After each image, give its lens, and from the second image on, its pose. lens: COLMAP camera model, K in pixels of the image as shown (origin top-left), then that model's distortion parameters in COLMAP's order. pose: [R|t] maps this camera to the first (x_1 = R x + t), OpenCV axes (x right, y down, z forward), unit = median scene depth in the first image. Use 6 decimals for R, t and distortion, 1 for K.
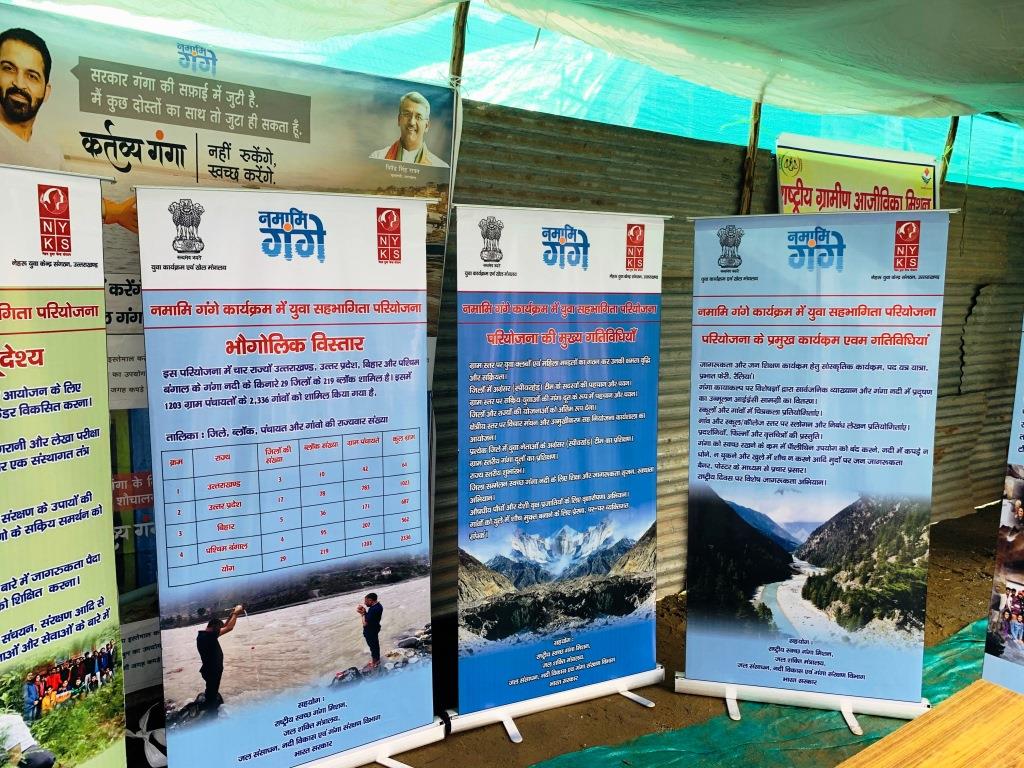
lens RADIAL K [[802.7, 0, 512.0], [0, 802.7, 384.0], [0, 0, 1]] dist [0.014918, 0.006311]
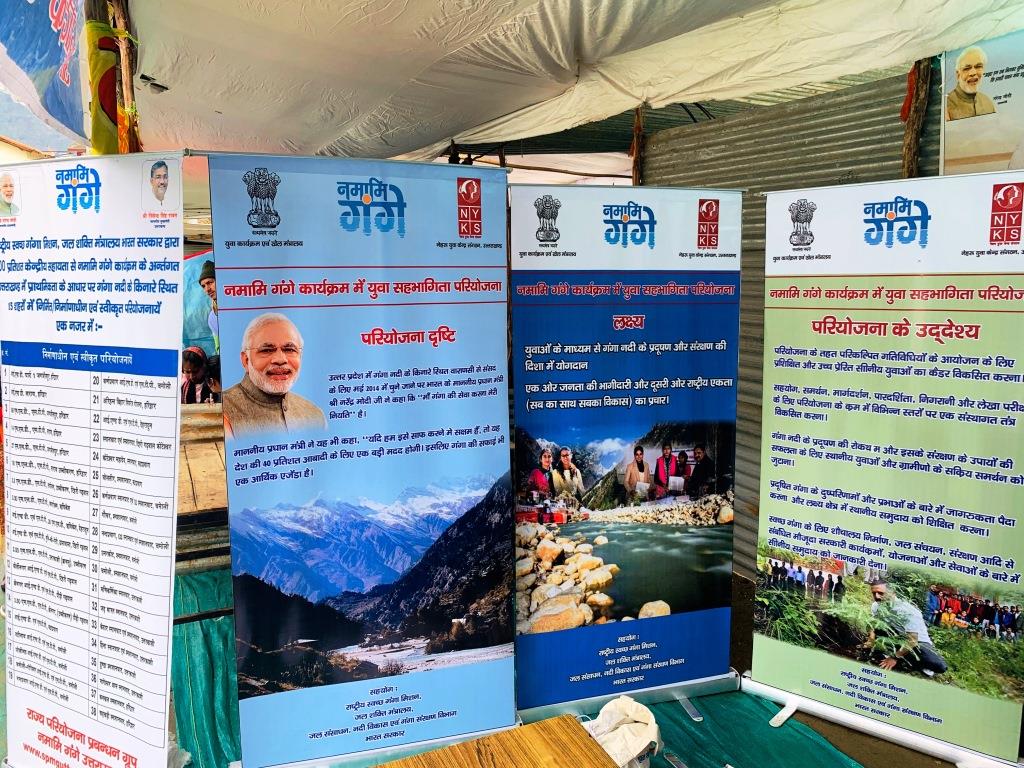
lens RADIAL K [[812.5, 0, 512.0], [0, 812.5, 384.0], [0, 0, 1]] dist [0.031046, 0.006383]
pose [[-0.165140, 0.133008, -0.977260, 0.679236], [-0.129126, 0.979420, 0.155122, -0.054278], [0.977781, 0.151807, -0.144566, 0.490790]]
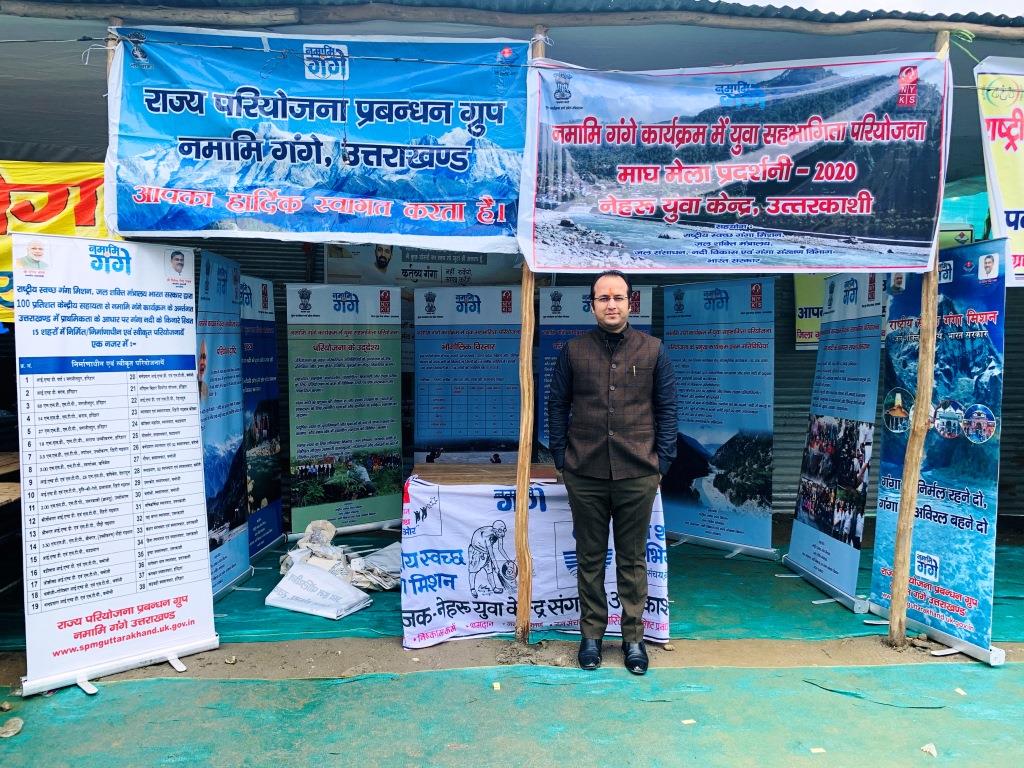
lens RADIAL K [[767.4, 0, 508.5], [0, 767.4, 378.5], [0, 0, 1]] dist [0.193161, 0.001637]
pose [[0.854047, 0.016293, -0.519940, 1.246913], [-0.056888, 0.996440, -0.062220, 0.221192], [0.517075, 0.082717, 0.851934, -1.113573]]
